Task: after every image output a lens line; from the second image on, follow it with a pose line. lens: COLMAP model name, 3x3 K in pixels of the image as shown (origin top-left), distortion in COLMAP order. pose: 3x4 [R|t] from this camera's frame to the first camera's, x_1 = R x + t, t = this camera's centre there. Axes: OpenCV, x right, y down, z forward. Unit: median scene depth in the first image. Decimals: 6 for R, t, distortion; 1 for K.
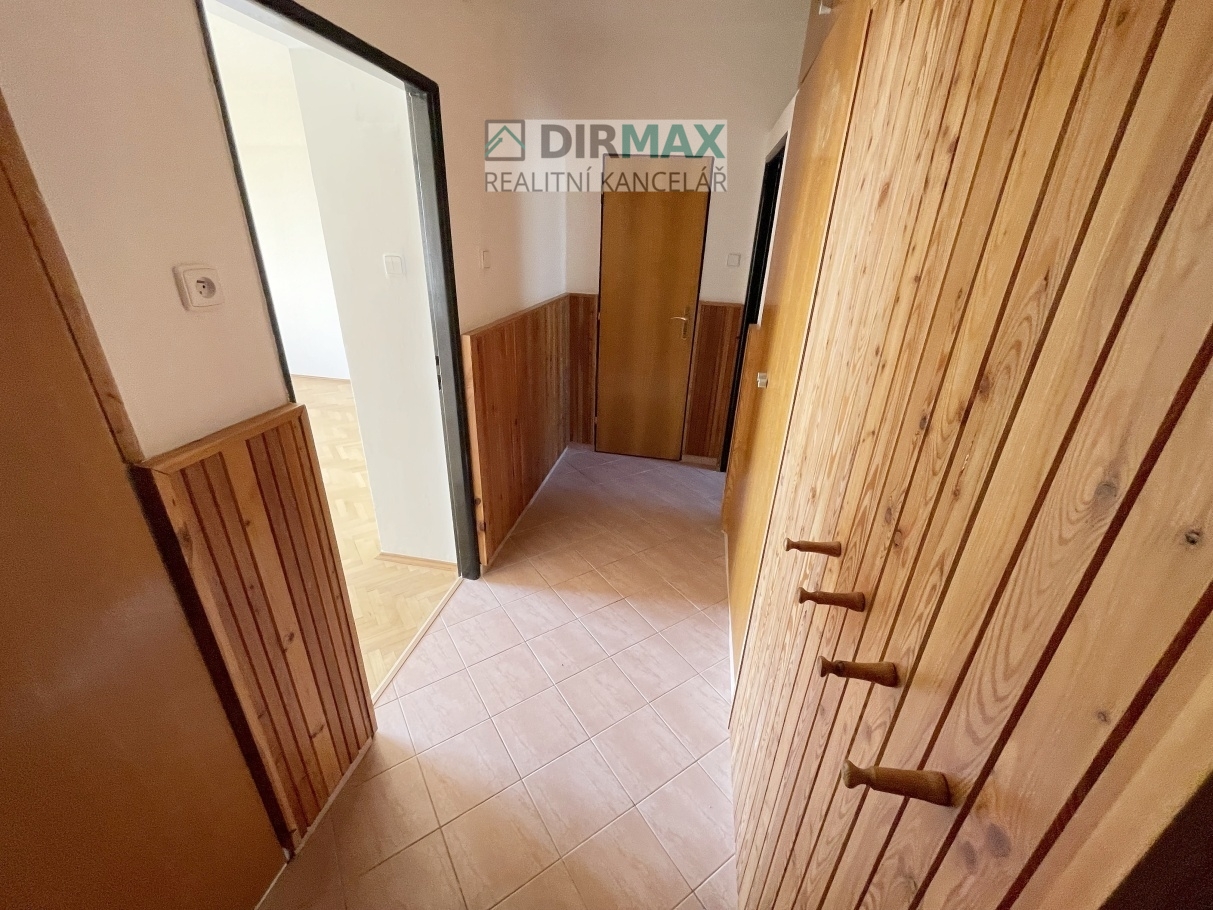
lens RADIAL K [[489.8, 0, 607.5], [0, 489.8, 452.1], [0, 0, 1]] dist [-0.000833, -0.000134]
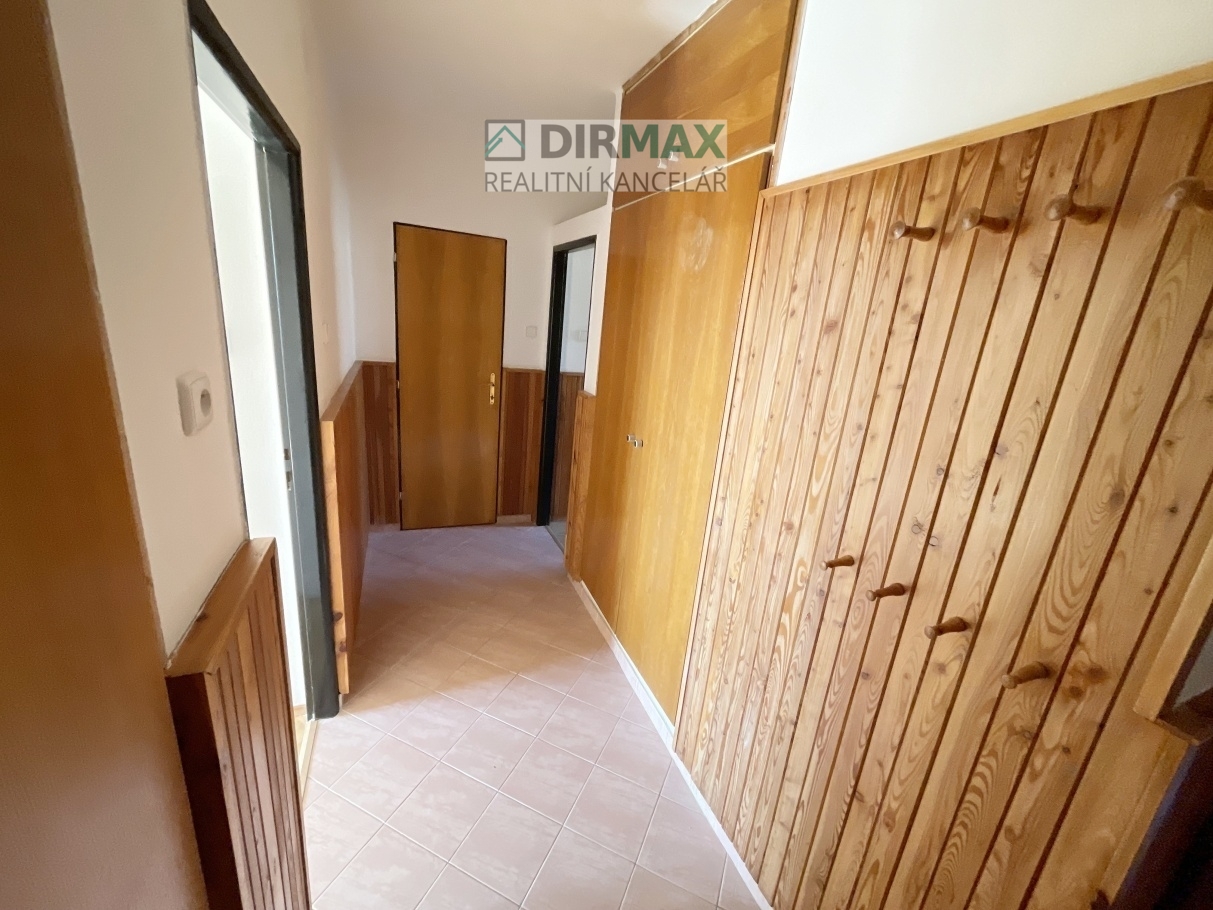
lens RADIAL K [[489.8, 0, 610.1], [0, 489.8, 452.5], [0, 0, 1]] dist [-0.000833, -0.000134]
pose [[0.837992, -0.106623, 0.535164, -0.204478], [0.161057, 0.985362, -0.055874, -0.035480], [-0.521373, 0.133014, 0.842898, 0.023580]]
